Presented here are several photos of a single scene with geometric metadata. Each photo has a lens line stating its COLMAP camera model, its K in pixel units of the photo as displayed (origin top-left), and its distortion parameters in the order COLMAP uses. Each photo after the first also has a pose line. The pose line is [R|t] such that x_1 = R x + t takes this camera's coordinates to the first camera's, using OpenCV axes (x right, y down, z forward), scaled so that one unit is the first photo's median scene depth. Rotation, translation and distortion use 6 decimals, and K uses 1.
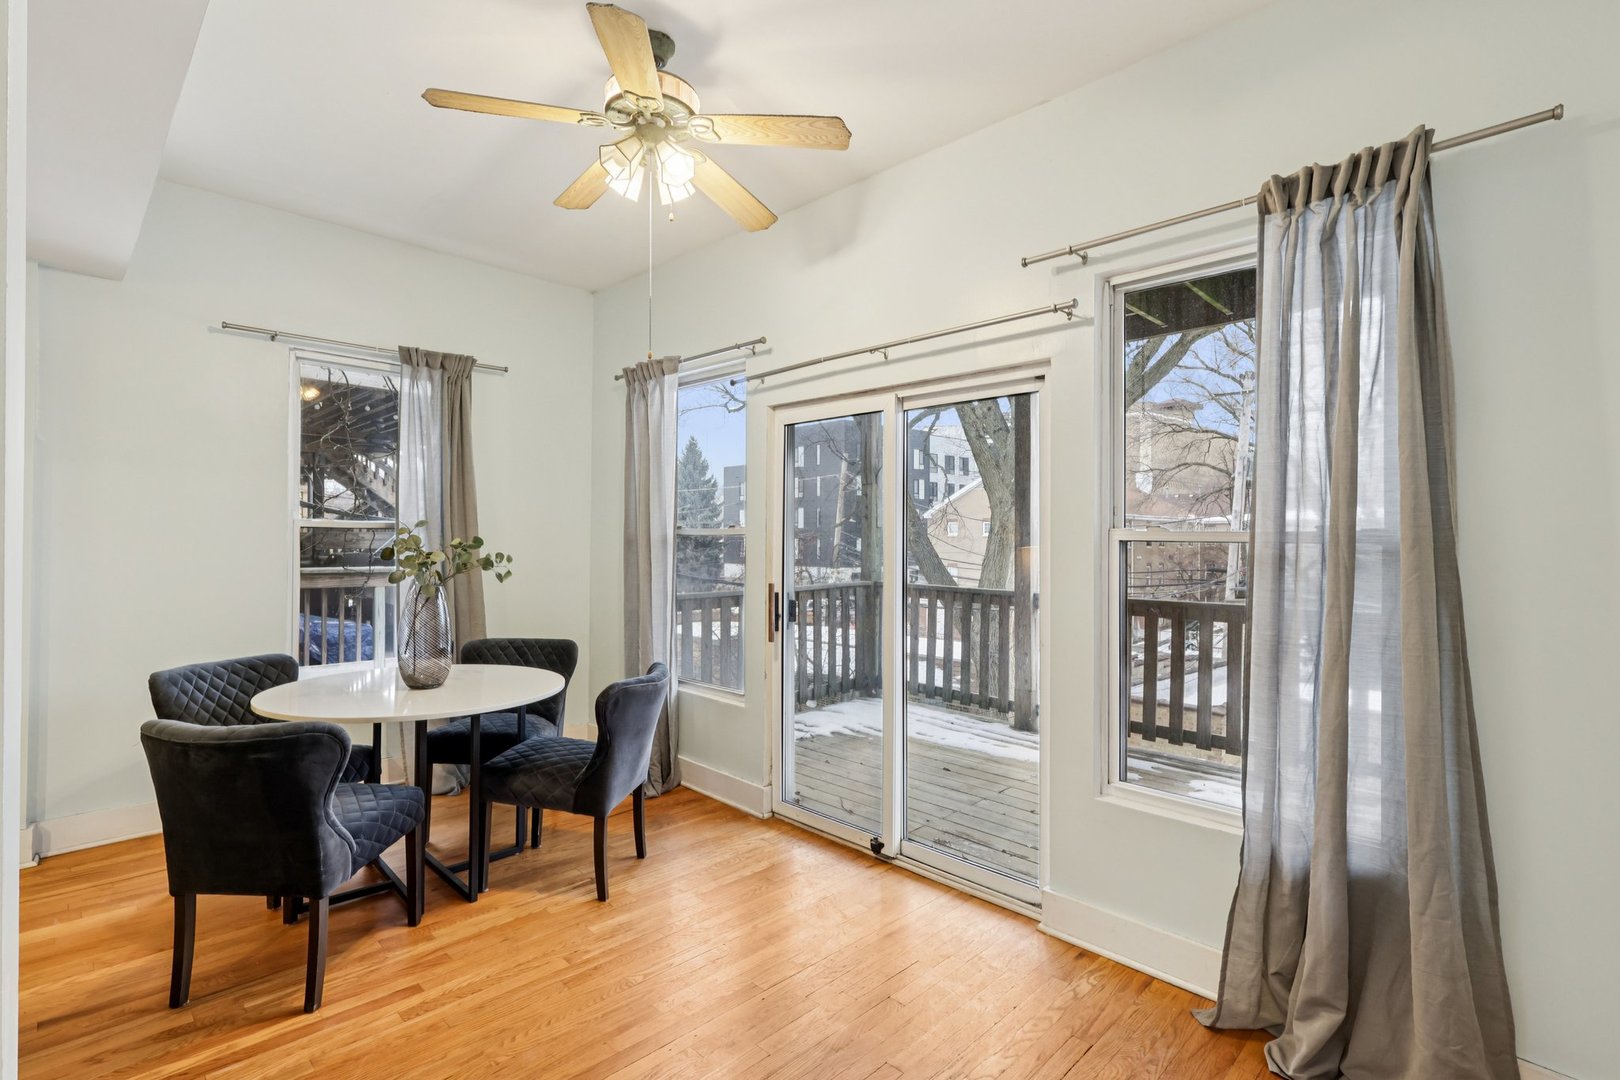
lens RADIAL K [[753.7, 0, 805.2], [0, 753.7, 536.4], [0, 0, 1]] dist [-0.005271, 0.000044]
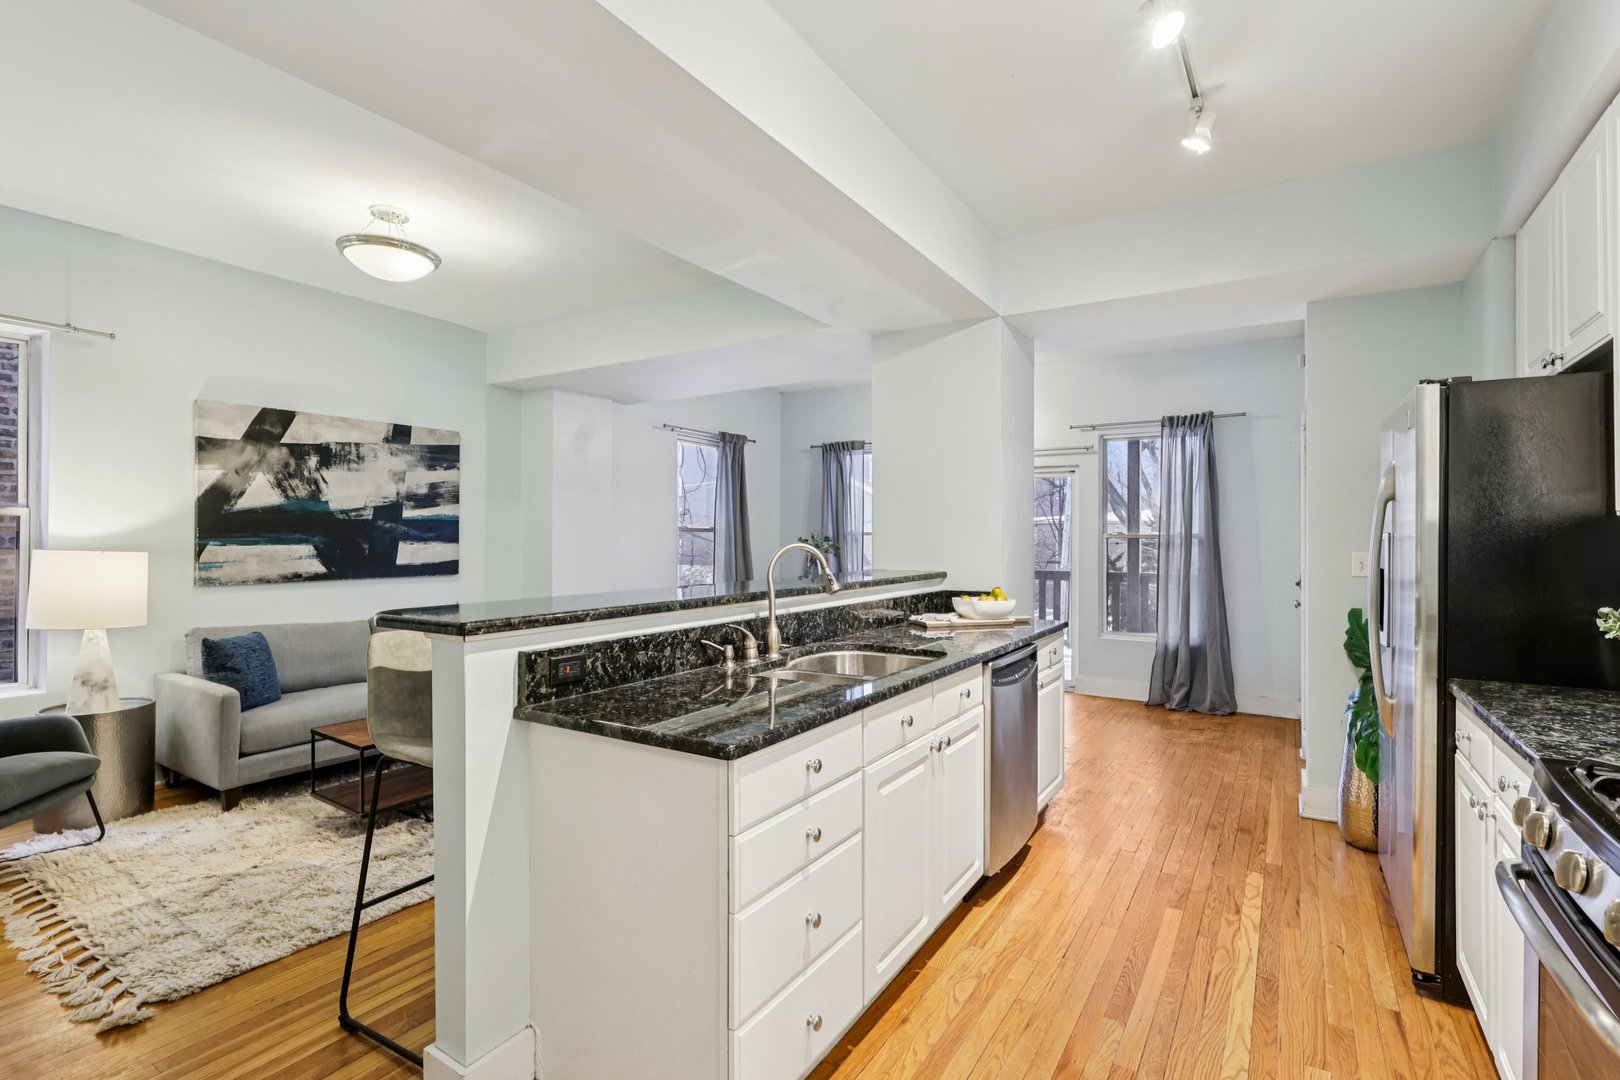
lens RADIAL K [[753.7, 0, 807.6], [0, 753.7, 536.4], [0, 0, 1]] dist [-0.005271, 0.000044]
pose [[0.988327, 0.006070, 0.152225, -1.286760], [-0.004909, 0.999956, -0.008001, 0.031618], [-0.152267, 0.007160, 0.988314, -1.800697]]
